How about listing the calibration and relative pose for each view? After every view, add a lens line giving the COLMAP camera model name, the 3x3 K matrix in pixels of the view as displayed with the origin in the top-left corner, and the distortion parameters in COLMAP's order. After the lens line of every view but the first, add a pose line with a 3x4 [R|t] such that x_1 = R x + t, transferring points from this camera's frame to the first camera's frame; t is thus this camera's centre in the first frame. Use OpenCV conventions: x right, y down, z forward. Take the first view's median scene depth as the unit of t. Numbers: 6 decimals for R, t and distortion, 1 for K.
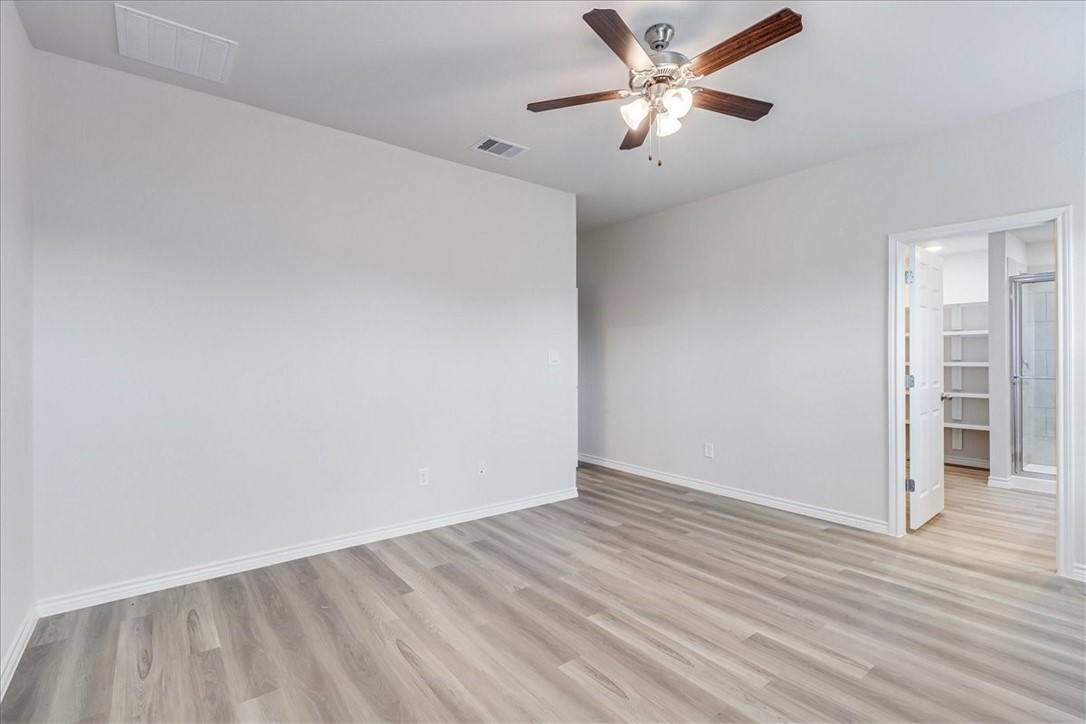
lens RADIAL K [[503.7, 0, 545.6], [0, 503.7, 346.0], [0, 0, 1]] dist [-0.001015, -0.000479]
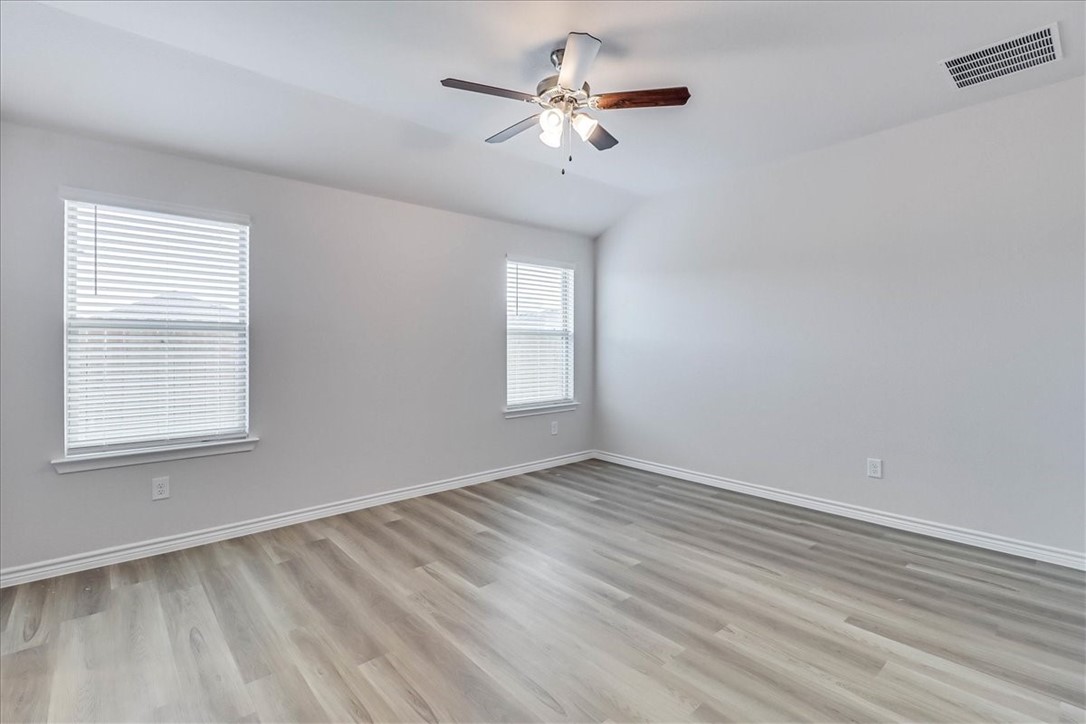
lens RADIAL K [[503.7, 0, 545.6], [0, 503.7, 346.0], [0, 0, 1]] dist [-0.001015, -0.000479]
pose [[-0.998166, 0.002634, -0.060482, 0.312454], [0.003941, 0.999761, -0.021512, 0.047622], [0.060411, -0.021710, -0.997937, 1.988791]]
